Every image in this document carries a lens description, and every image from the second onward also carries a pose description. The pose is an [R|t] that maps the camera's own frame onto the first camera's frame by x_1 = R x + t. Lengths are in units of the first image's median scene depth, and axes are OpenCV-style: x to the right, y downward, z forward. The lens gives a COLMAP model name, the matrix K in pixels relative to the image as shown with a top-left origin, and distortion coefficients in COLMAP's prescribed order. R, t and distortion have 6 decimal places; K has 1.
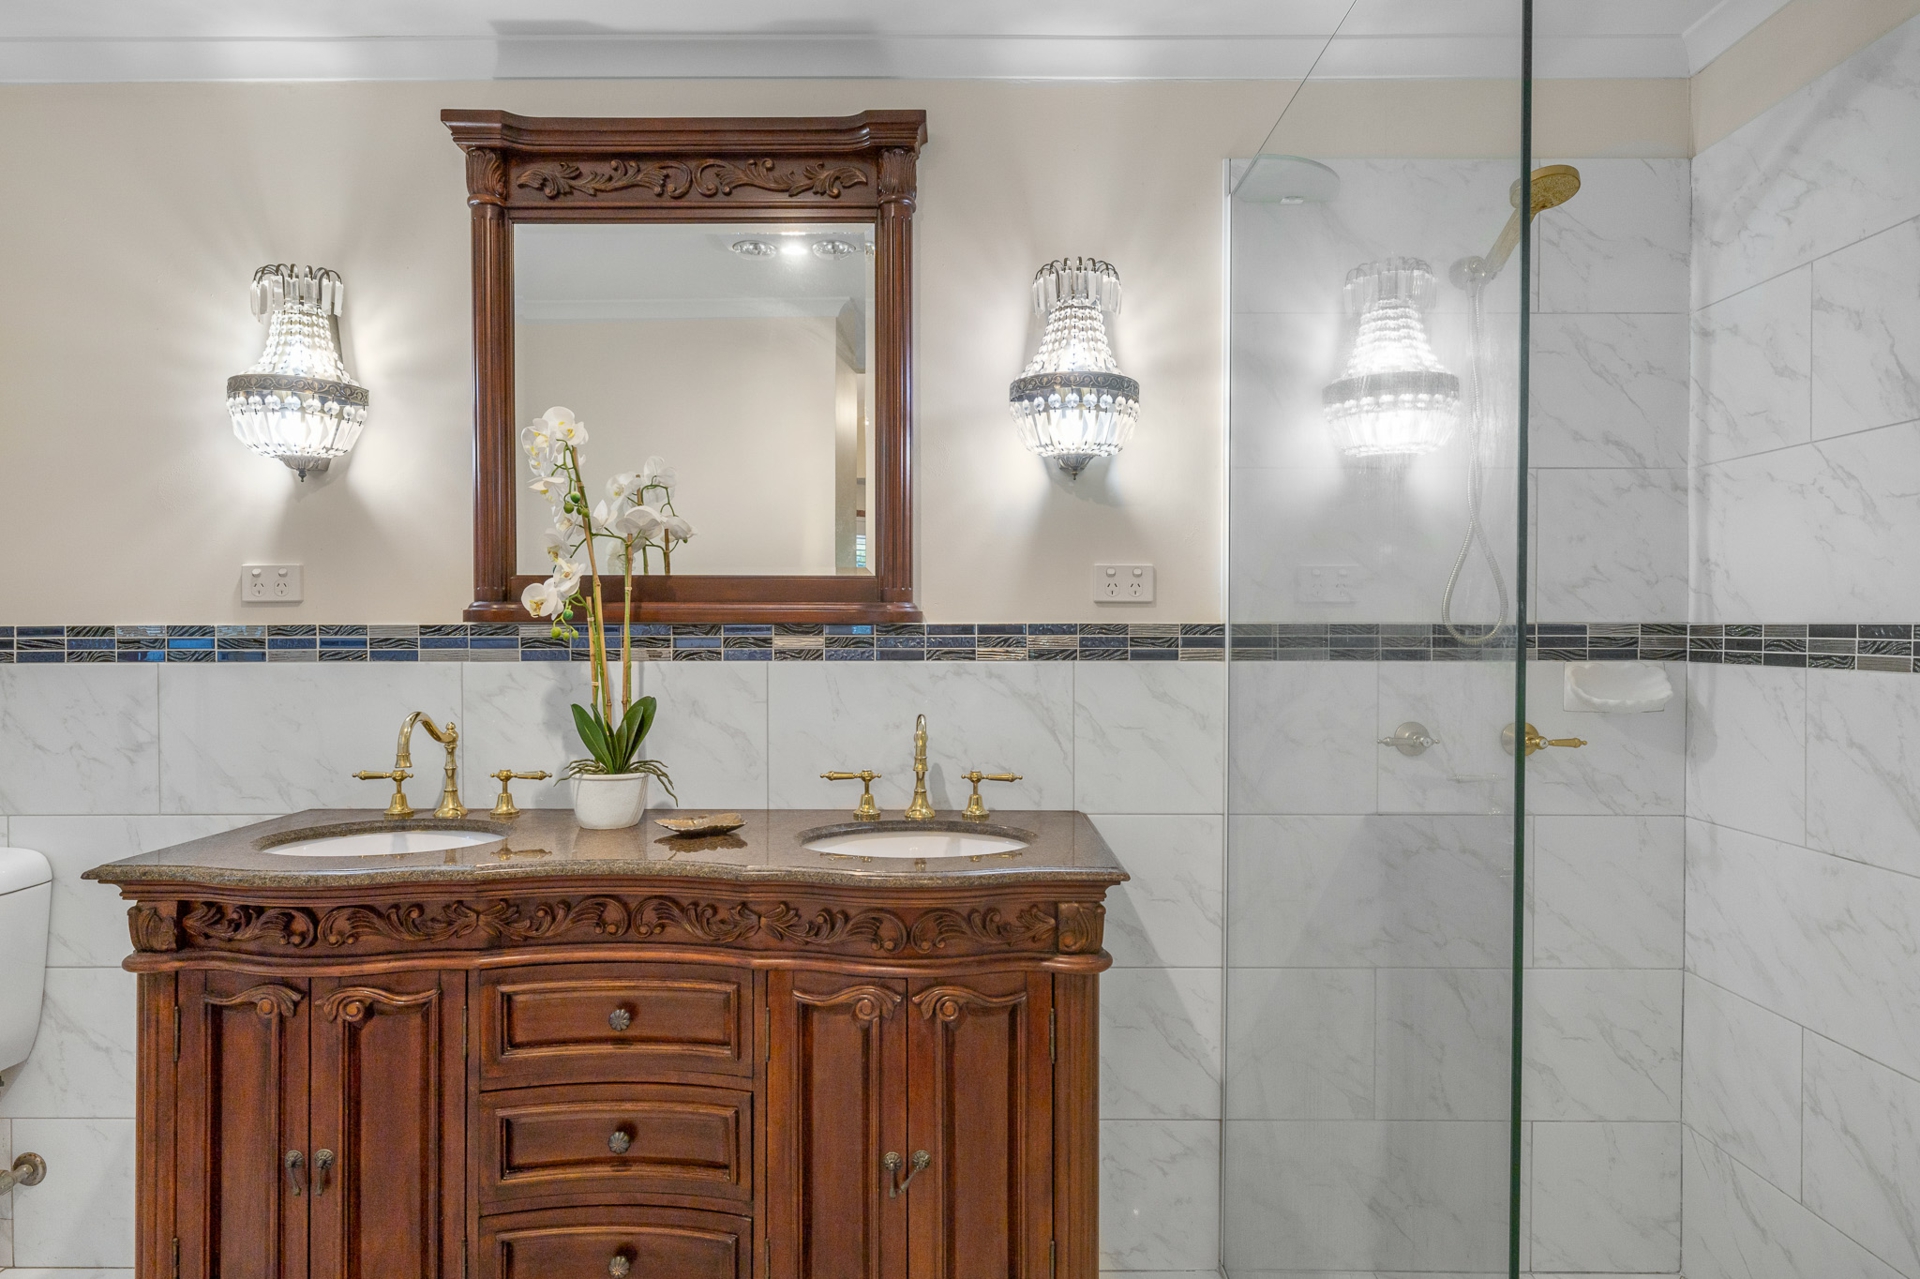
lens RADIAL K [[1118.0, 0, 958.7], [0, 1118.0, 631.3], [0, 0, 1]] dist [-0.001979, -0.001042]
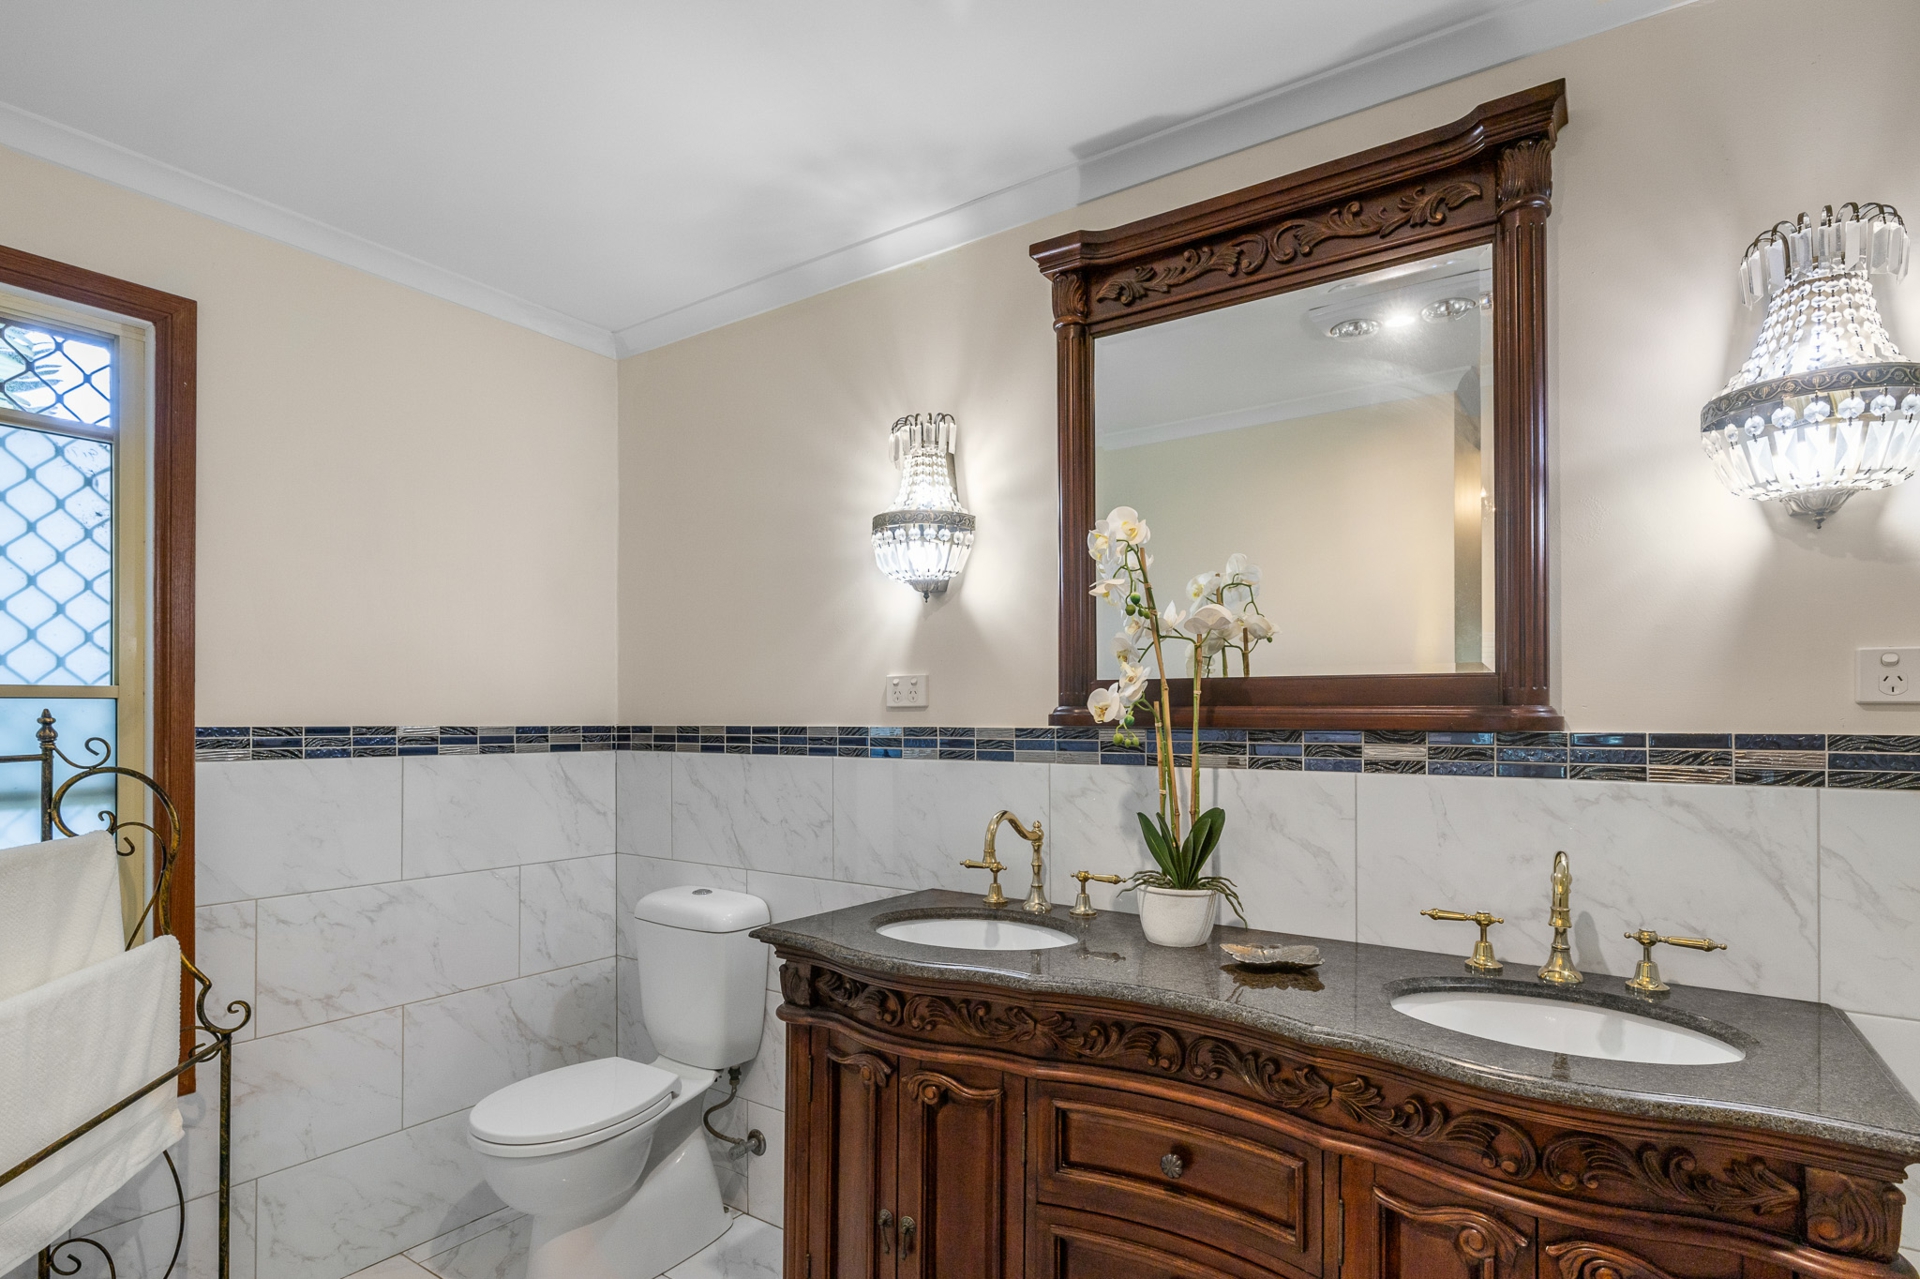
lens RADIAL K [[948.4, 0, 969.2], [0, 948.4, 706.6], [0, 0, 1]] dist [-0.008780, 0.002164]
pose [[0.825433, -0.003319, -0.564491, -0.002352], [-0.006905, 0.999849, -0.015977, -0.011618], [0.564458, 0.017085, 0.825285, 0.222878]]
